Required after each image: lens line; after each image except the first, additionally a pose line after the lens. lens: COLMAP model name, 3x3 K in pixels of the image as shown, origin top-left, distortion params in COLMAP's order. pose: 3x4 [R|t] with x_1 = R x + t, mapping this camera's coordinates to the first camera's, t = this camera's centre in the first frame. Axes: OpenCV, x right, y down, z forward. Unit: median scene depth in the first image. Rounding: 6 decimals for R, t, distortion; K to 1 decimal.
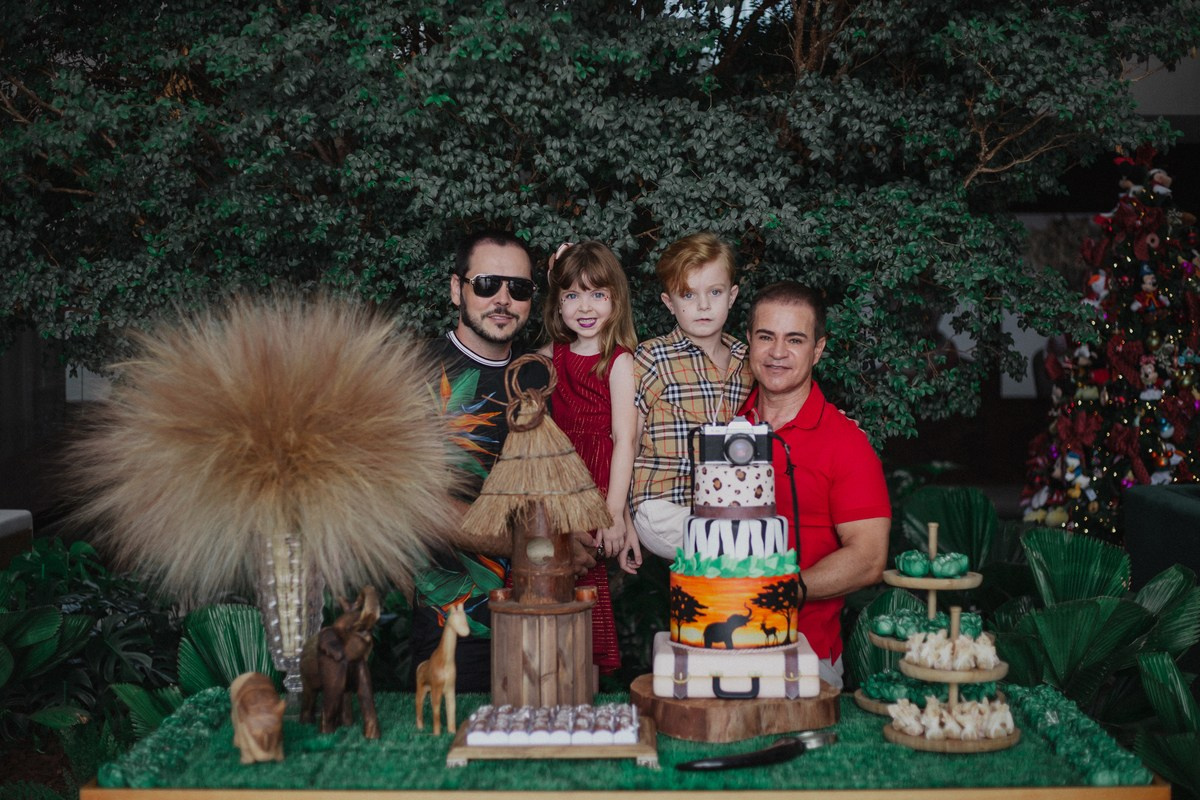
lens RADIAL K [[1804.1, 0, 597.3], [0, 1804.1, 399.5], [0, 0, 1]] dist [-0.090318, 0.000000]
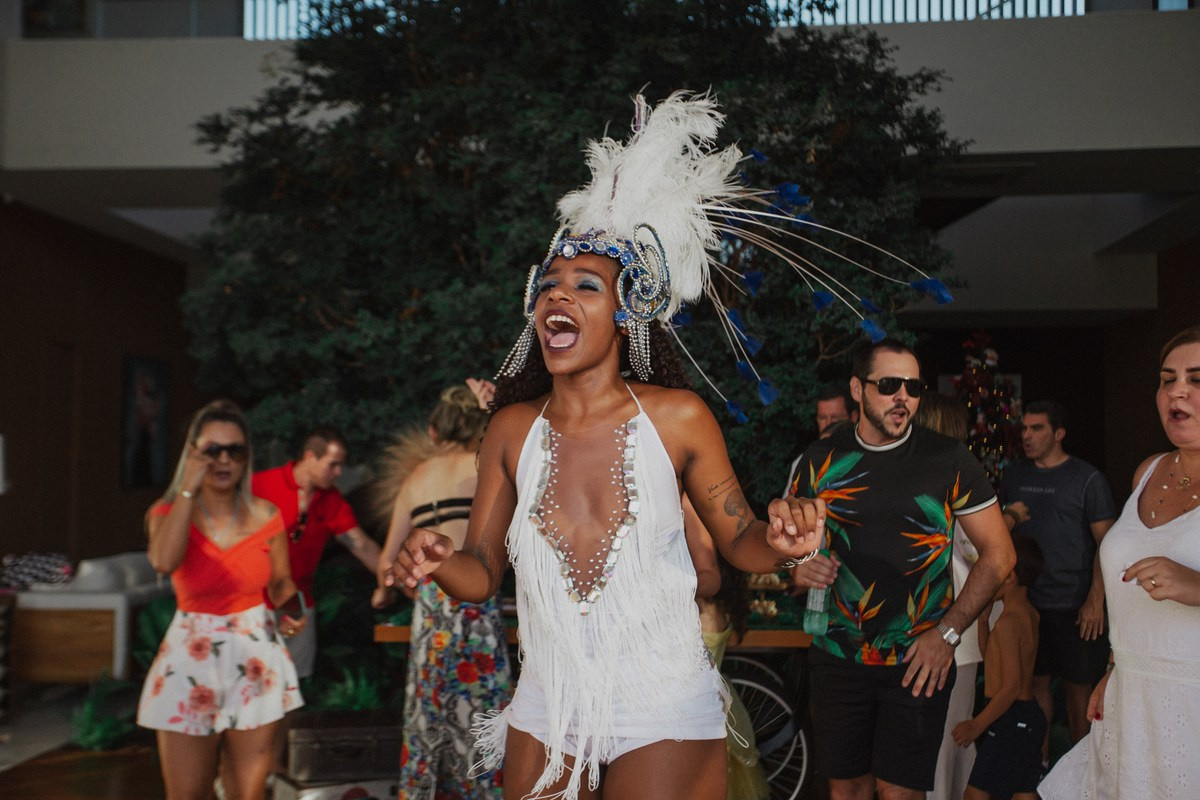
lens RADIAL K [[1322.2, 0, 608.7], [0, 1322.2, 402.7], [0, 0, 1]] dist [0.028785, 0.000000]
pose [[0.998092, 0.004933, -0.061551, 0.081527], [-0.009813, 0.996808, -0.079228, 0.042252], [0.060964, 0.079680, 0.994954, -0.497042]]
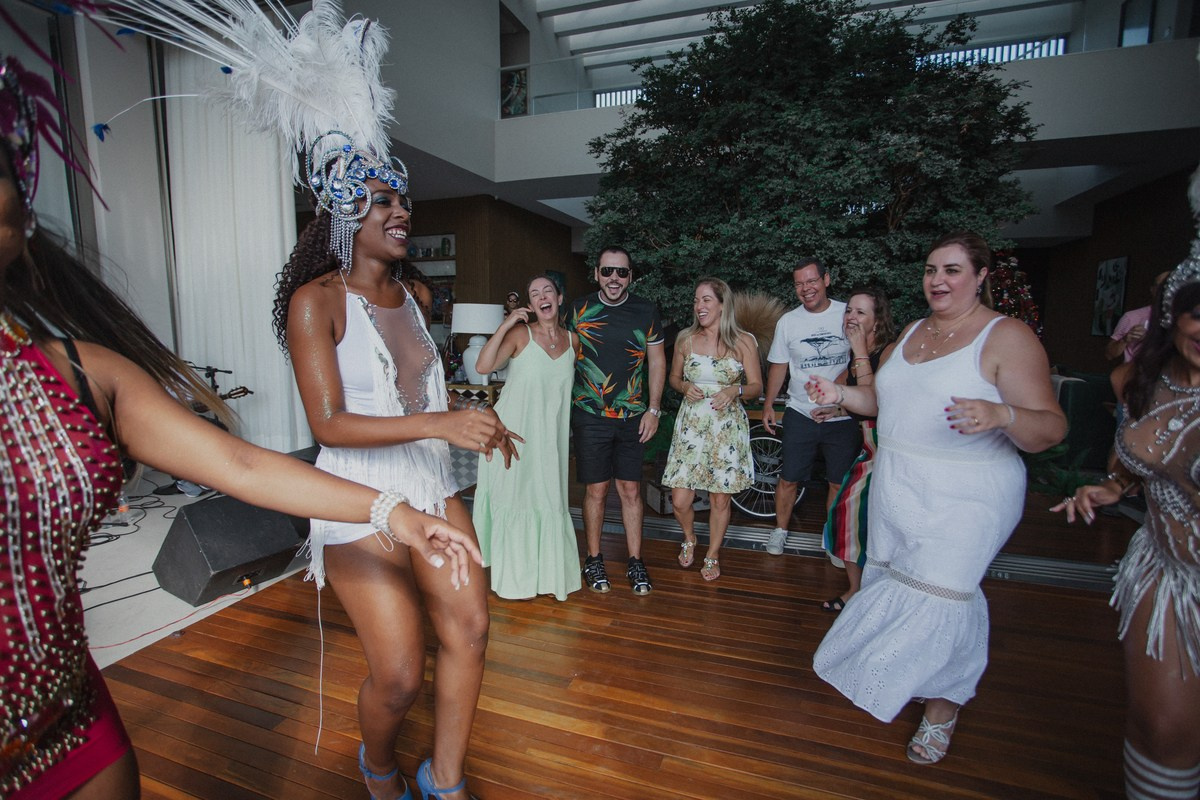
lens RADIAL K [[593.3, 0, 605.4], [0, 593.3, 392.0], [0, 0, 1]] dist [-0.040091, 0.011953]
pose [[0.954085, 0.045226, -0.296103, -0.065513], [-0.019515, 0.995821, 0.089219, 0.040586], [0.298901, -0.079344, 0.950980, -0.270457]]
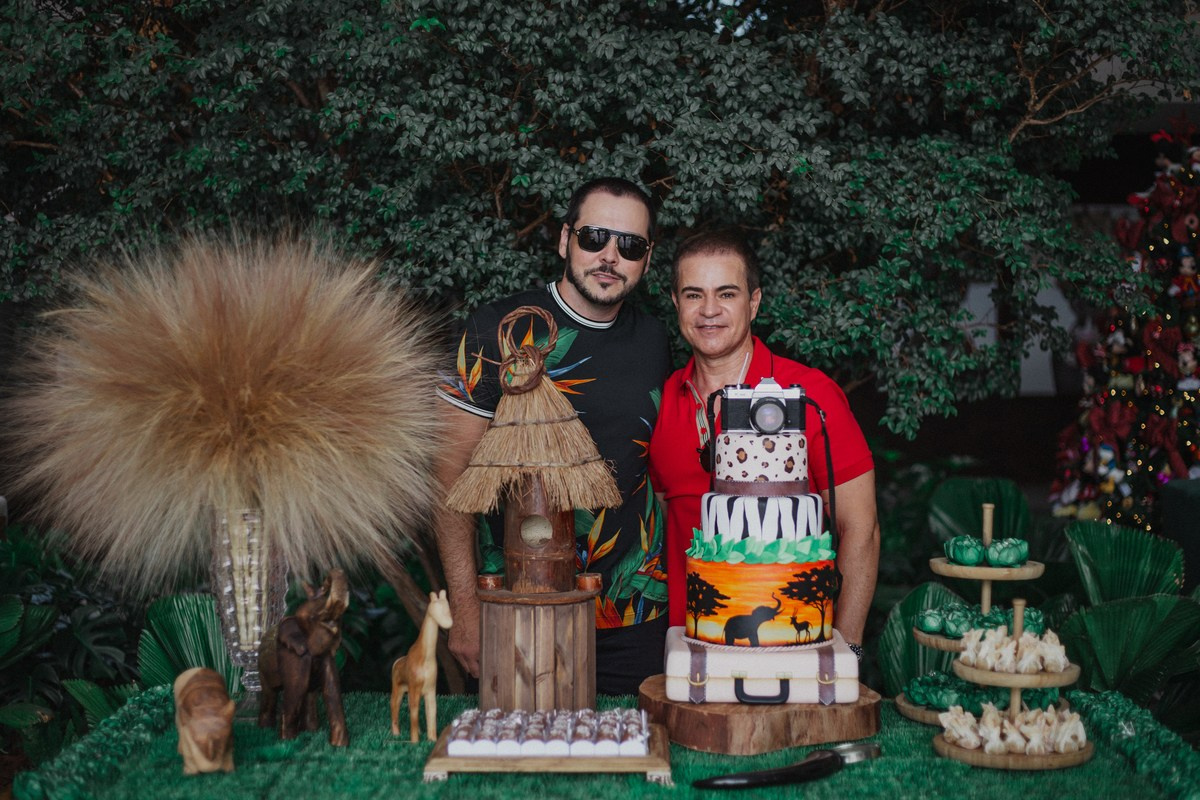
lens RADIAL K [[1804.1, 0, 576.4], [0, 1804.1, 399.3], [0, 0, 1]] dist [-0.090318, 0.000000]
pose [[0.999857, 0.007763, -0.015057, 0.000116], [-0.007770, 0.999970, -0.000403, 0.016516], [0.015053, 0.000520, 0.999887, 0.105742]]
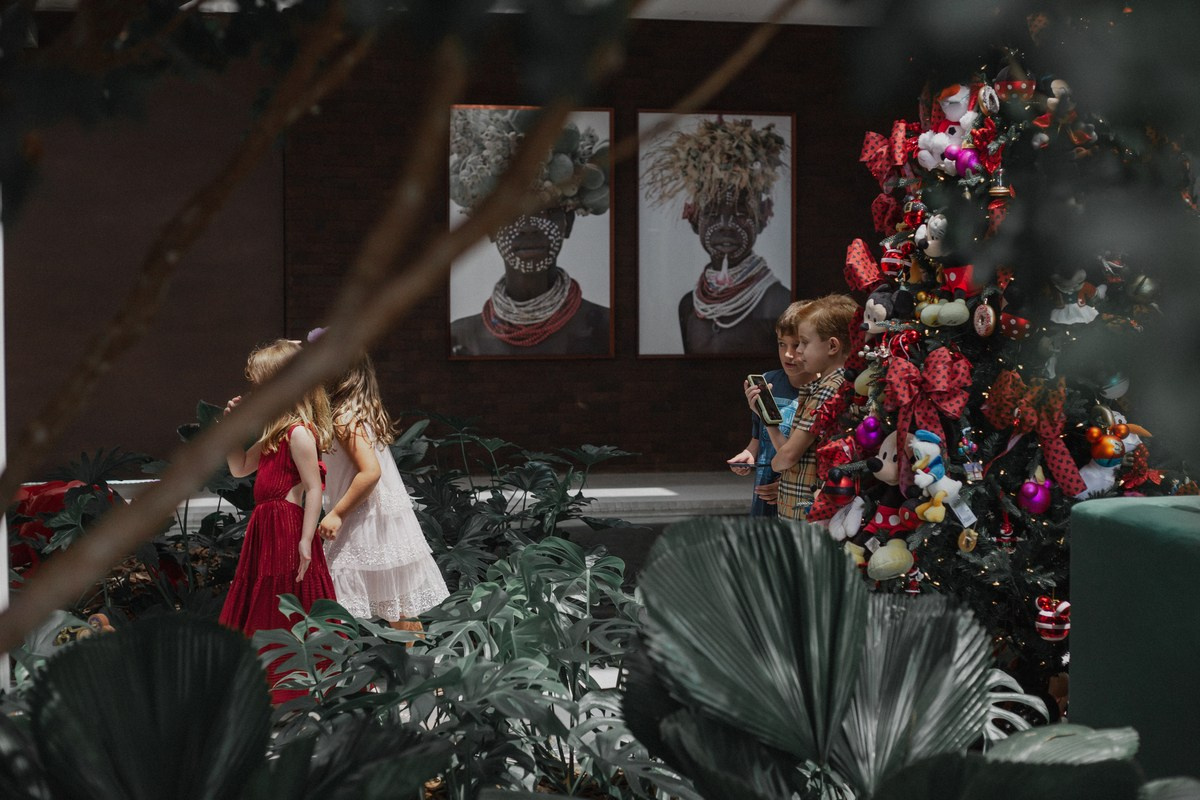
lens RADIAL K [[1804.1, 0, 599.5], [0, 1804.1, 400.1], [0, 0, 1]] dist [-0.090318, 0.000000]
pose [[0.972226, -0.008528, 0.233889, 0.123967], [0.005120, 0.999872, 0.015175, 0.026820], [-0.233989, -0.013556, 0.972145, 1.086864]]
